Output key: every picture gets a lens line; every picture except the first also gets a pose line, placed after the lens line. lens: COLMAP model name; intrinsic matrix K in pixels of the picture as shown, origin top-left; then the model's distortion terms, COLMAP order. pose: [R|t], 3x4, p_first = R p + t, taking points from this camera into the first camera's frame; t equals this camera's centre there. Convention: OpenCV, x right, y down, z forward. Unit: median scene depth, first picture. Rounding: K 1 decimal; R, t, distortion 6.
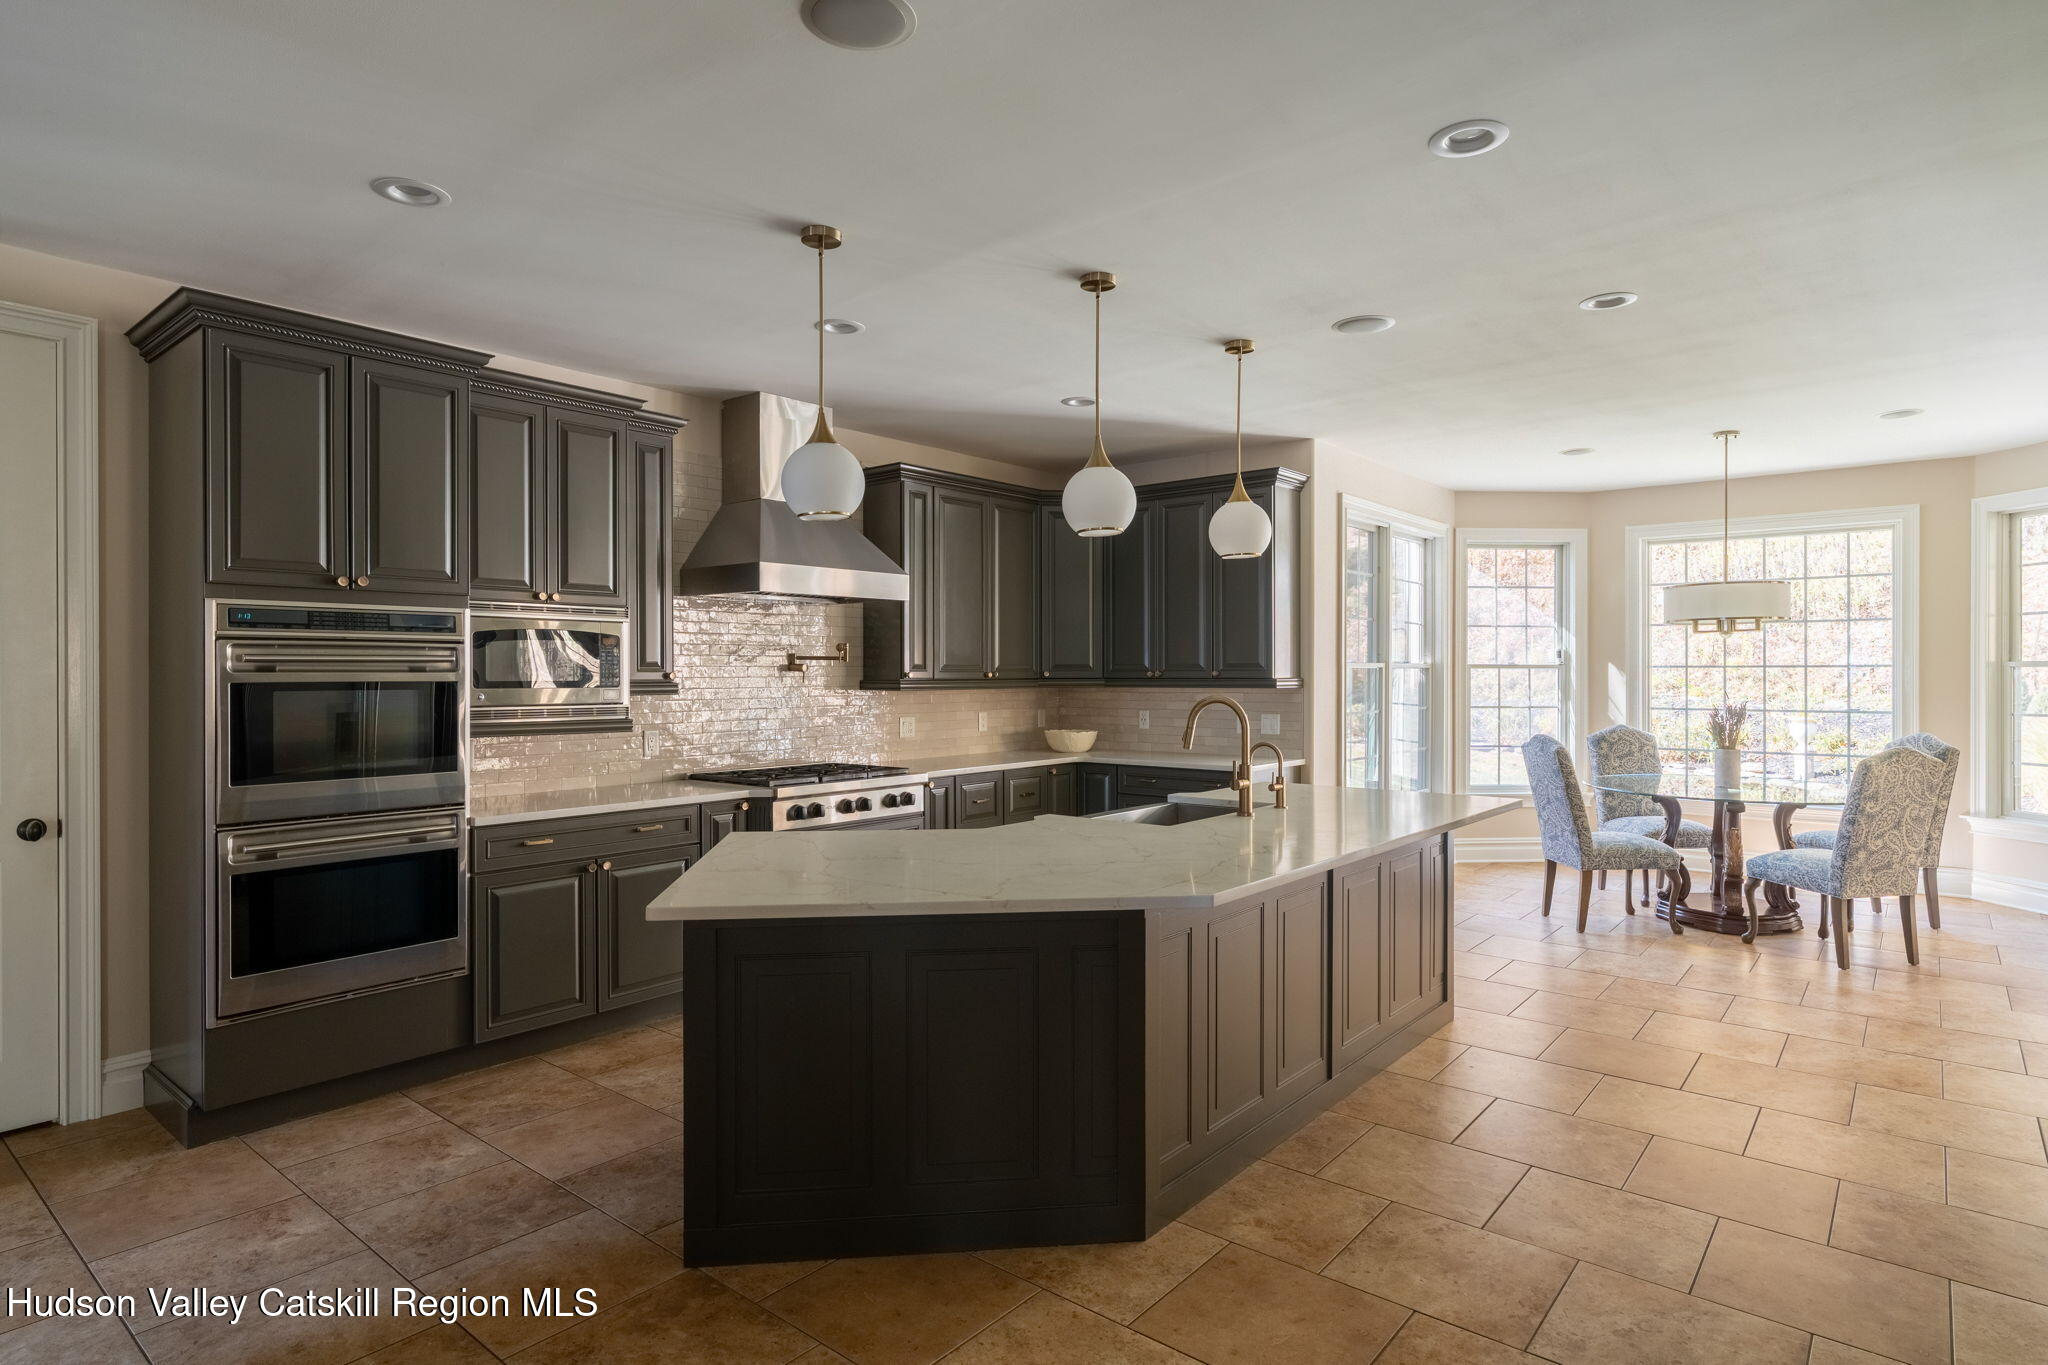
lens RADIAL K [[1080.2, 0, 1022.0], [0, 1080.2, 678.3], [0, 0, 1]] dist [0.001349, -0.001589]
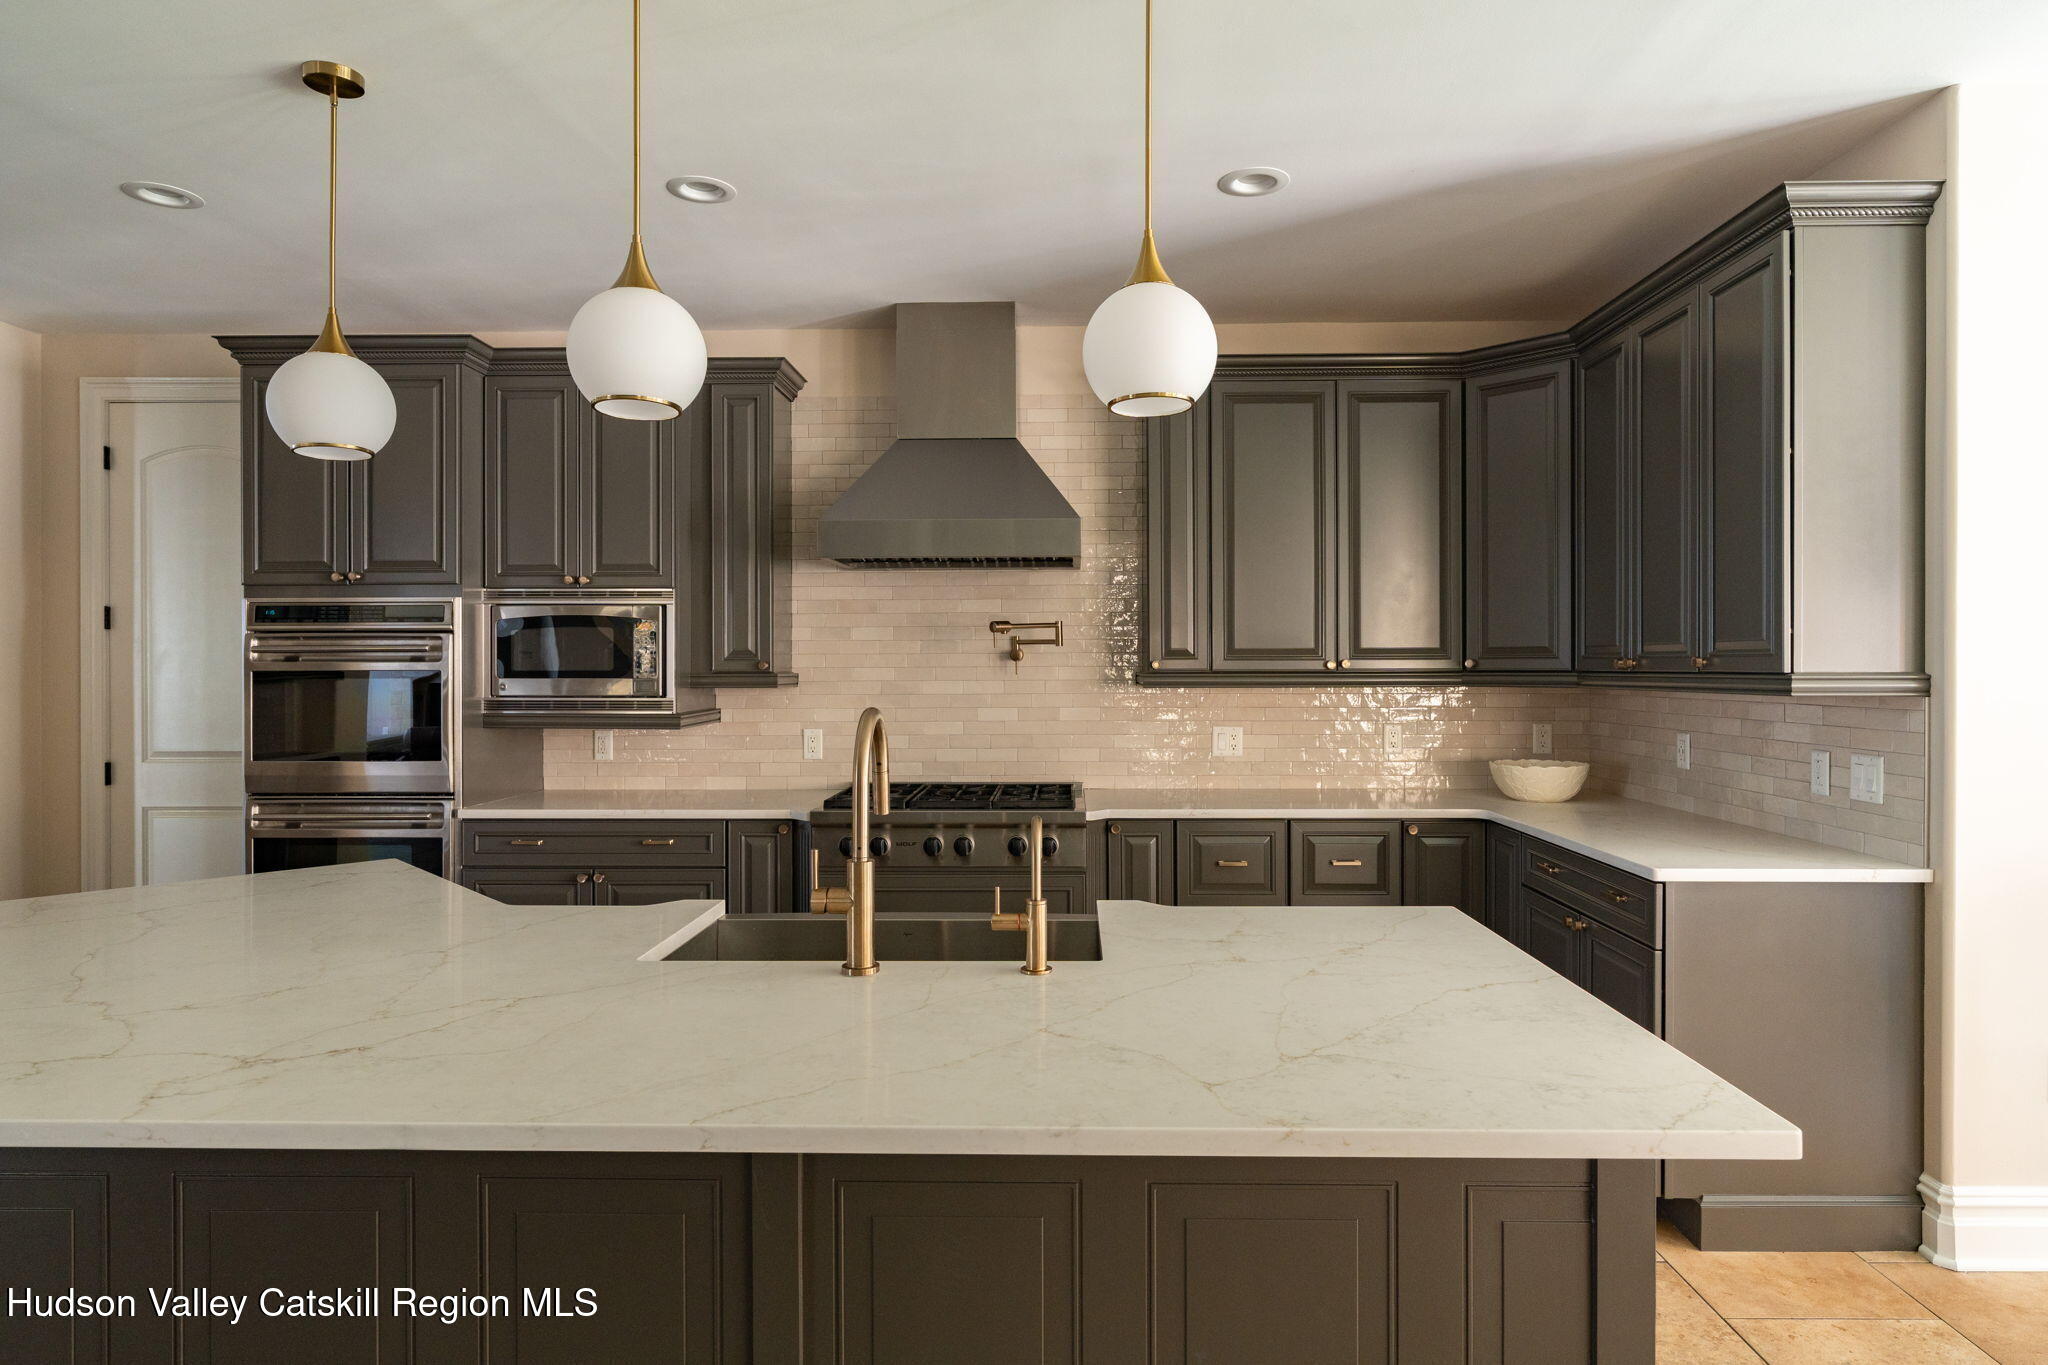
lens RADIAL K [[1160.0, 0, 1024.2], [0, 1160.0, 665.3], [0, 0, 1]] dist [0.002083, 0.000034]
pose [[0.629226, 0.001766, -0.777221, 0.419955], [-0.003209, 0.999995, -0.000326, -0.002239], [0.777216, 0.002699, 0.629228, 0.485564]]
